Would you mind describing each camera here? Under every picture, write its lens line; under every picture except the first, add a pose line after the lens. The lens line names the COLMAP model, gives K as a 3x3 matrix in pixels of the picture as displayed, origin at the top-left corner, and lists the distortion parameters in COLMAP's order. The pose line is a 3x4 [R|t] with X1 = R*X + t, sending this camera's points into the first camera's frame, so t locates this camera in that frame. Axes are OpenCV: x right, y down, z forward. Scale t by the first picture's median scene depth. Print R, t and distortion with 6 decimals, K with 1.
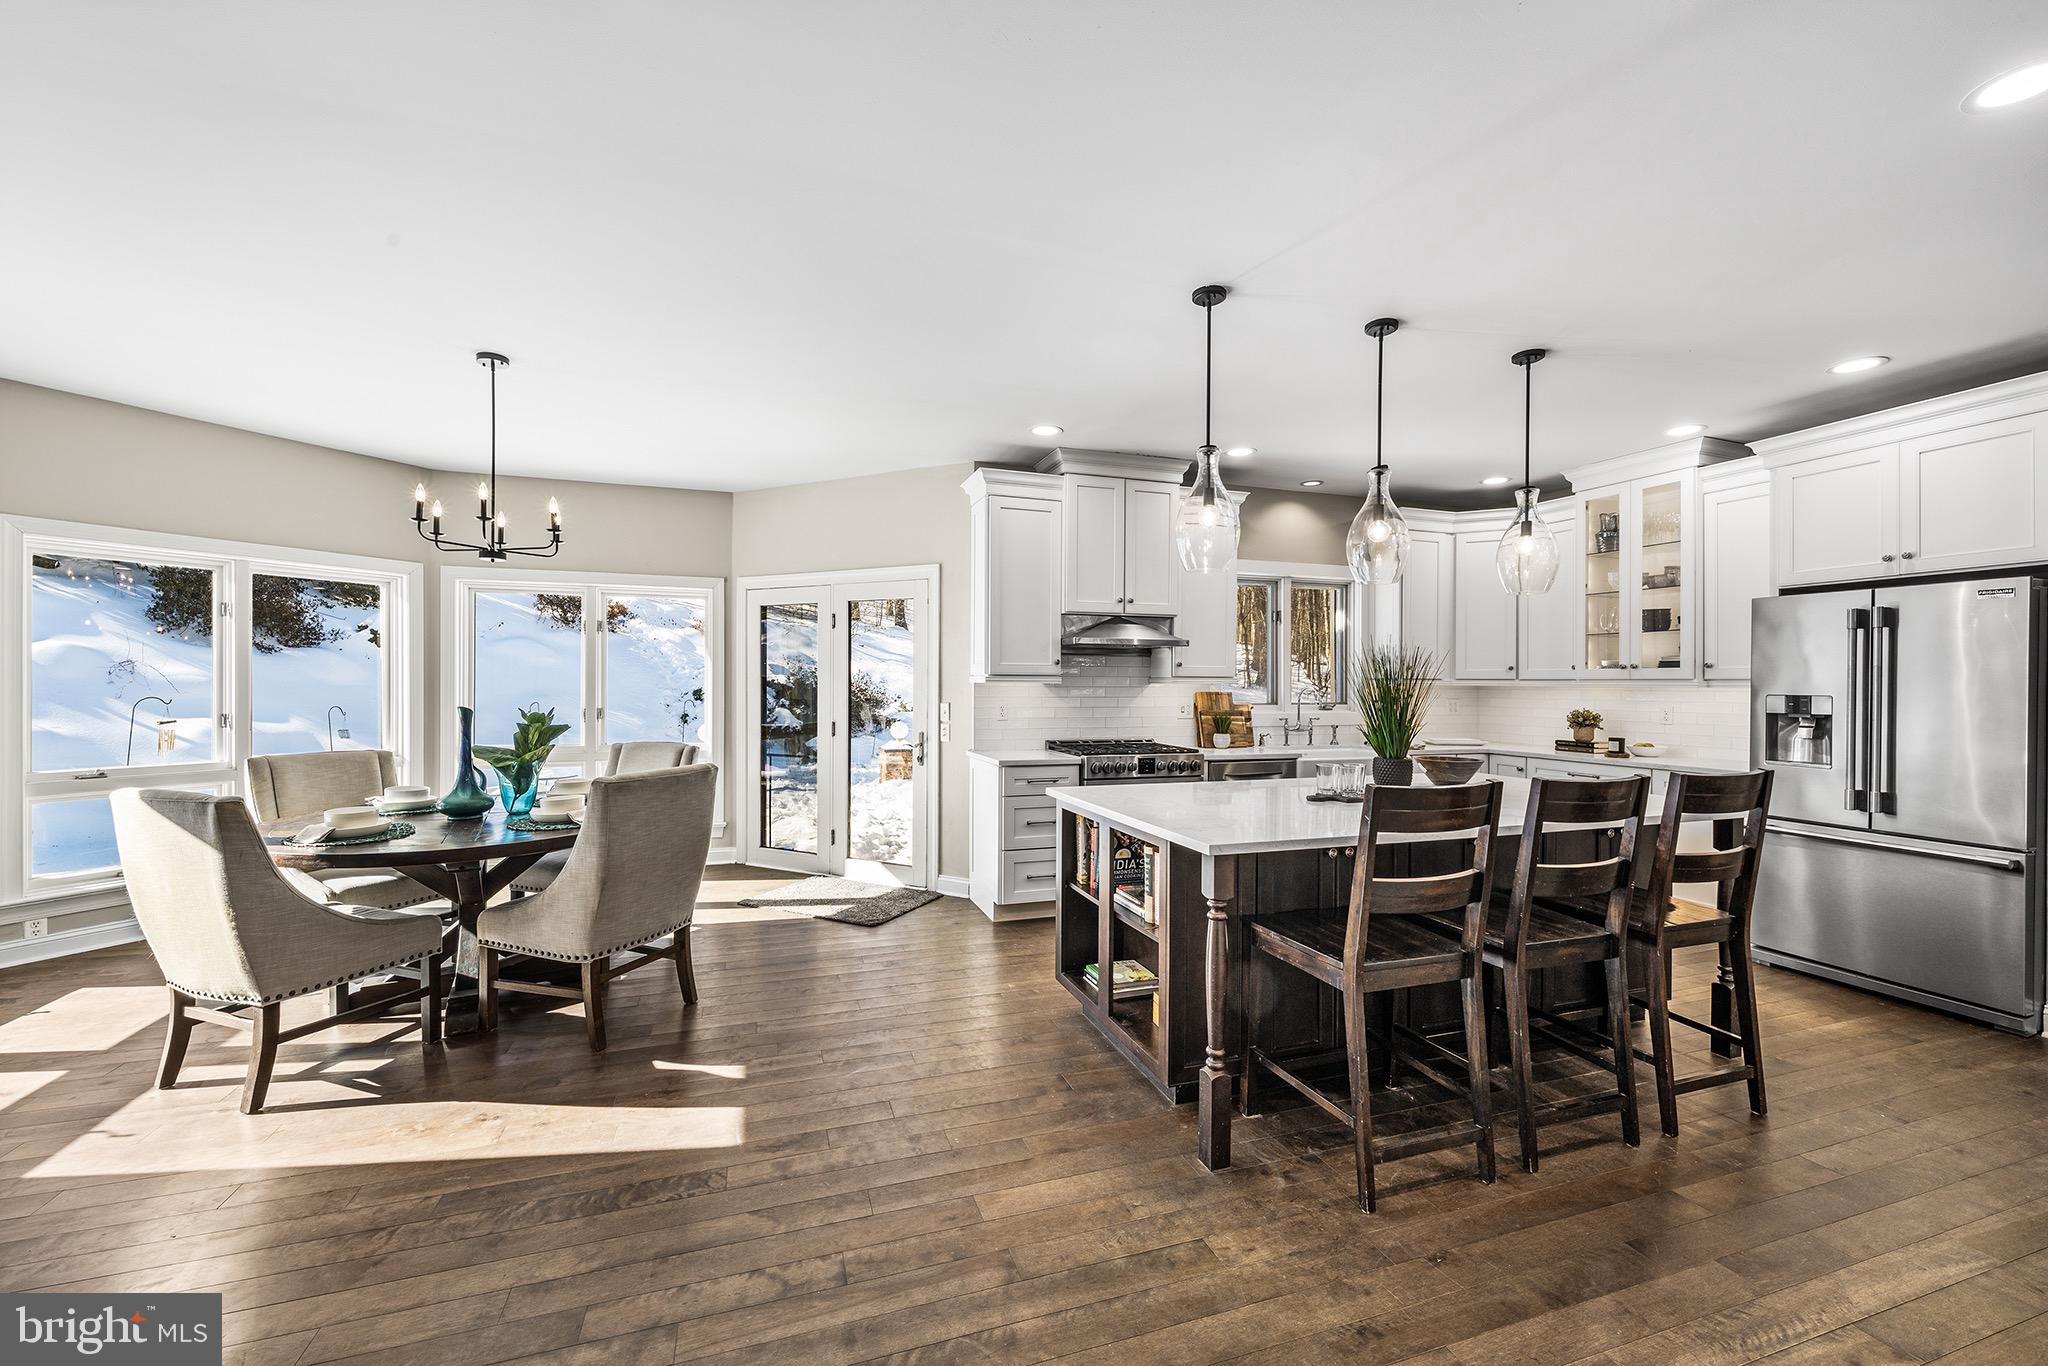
lens RADIAL K [[806.2, 0, 1023.3], [0, 806.2, 684.6], [0, 0, 1]] dist [0.000871, -0.000240]
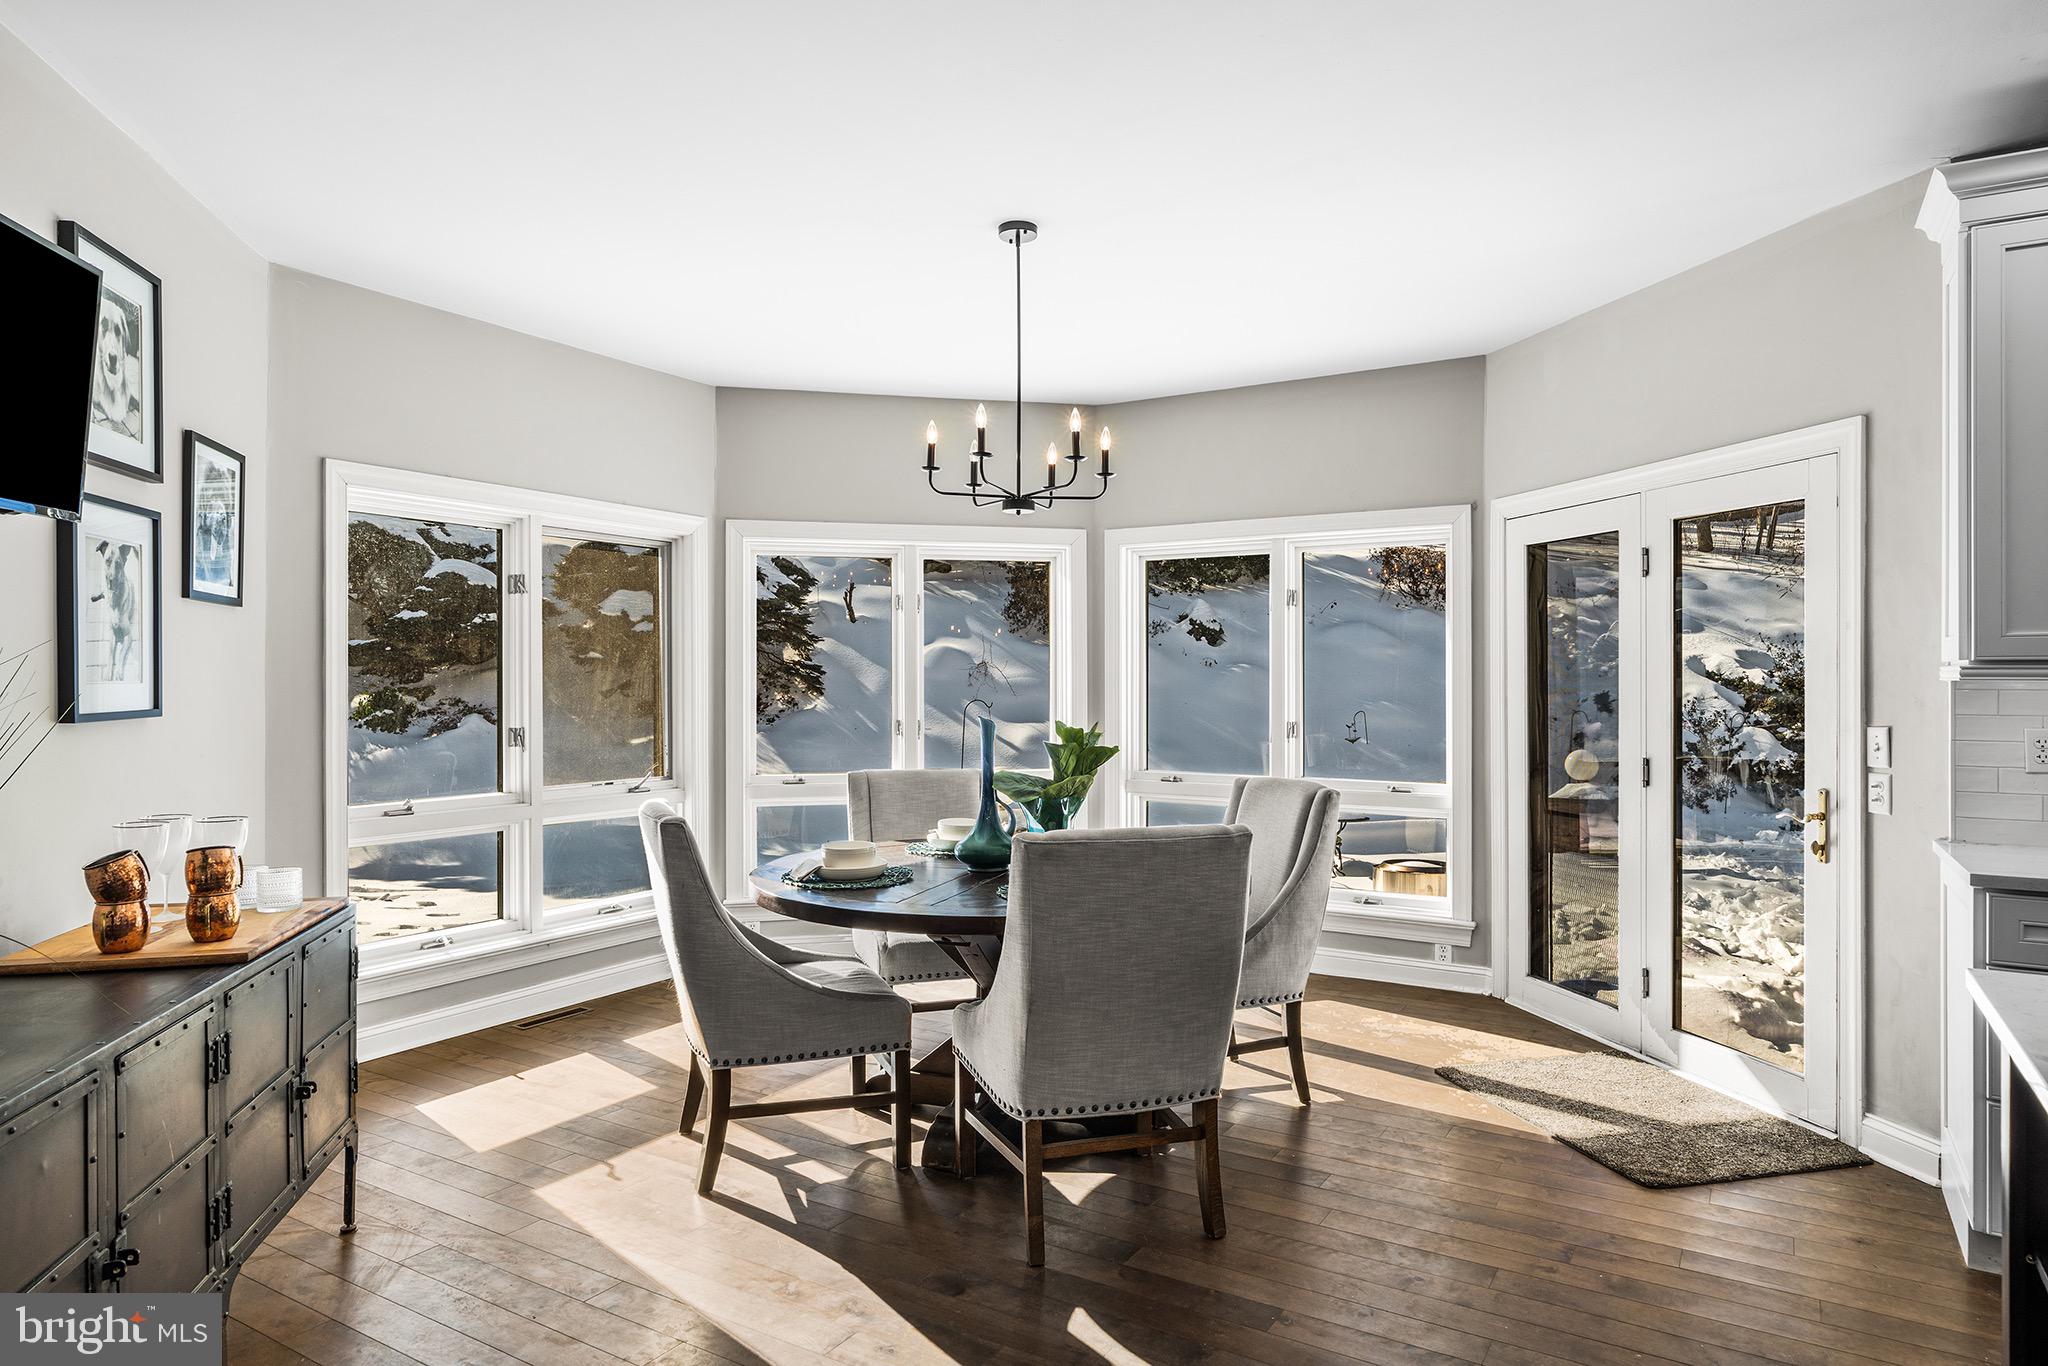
lens RADIAL K [[1225.2, 0, 1026.2], [0, 1225.2, 685.5], [0, 0, 1]] dist [-0.005209, 0.001316]
pose [[0.638589, -0.002026, -0.769545, 0.128179], [0.001591, 0.999998, -0.001312, 0.000249], [0.769546, -0.000386, 0.638591, 0.227530]]
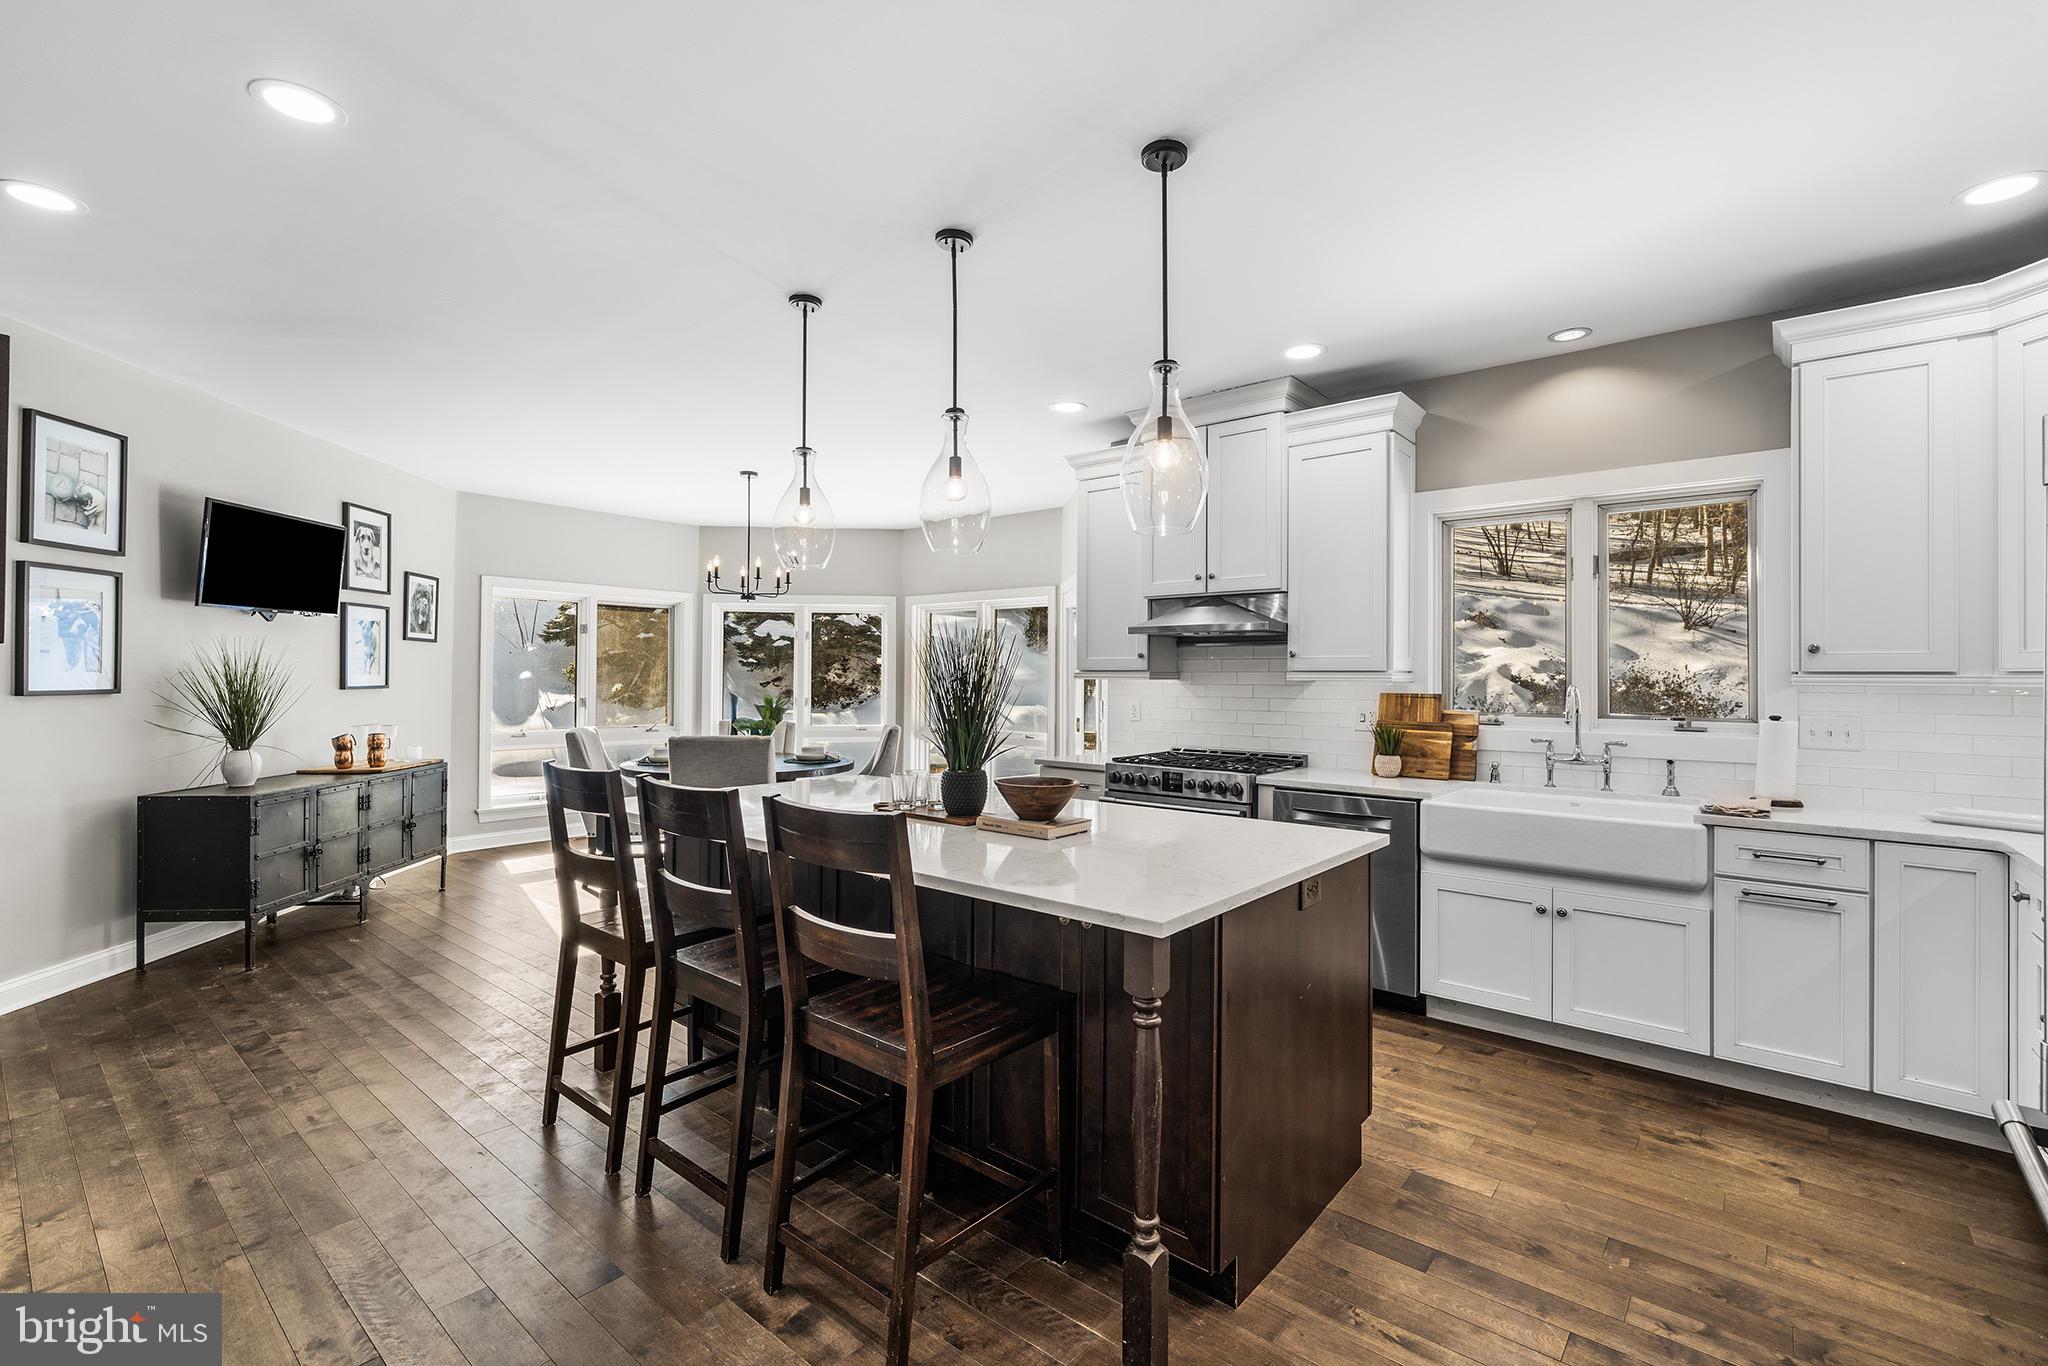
lens RADIAL K [[912.7, 0, 1021.9], [0, 912.7, 667.8], [0, 0, 1]] dist [-0.000544, 0.000208]
pose [[0.519384, -0.011475, -0.854464, 0.831631], [-0.006118, 0.999834, -0.017145, 0.003291], [0.854519, 0.014133, 0.519228, 0.384002]]
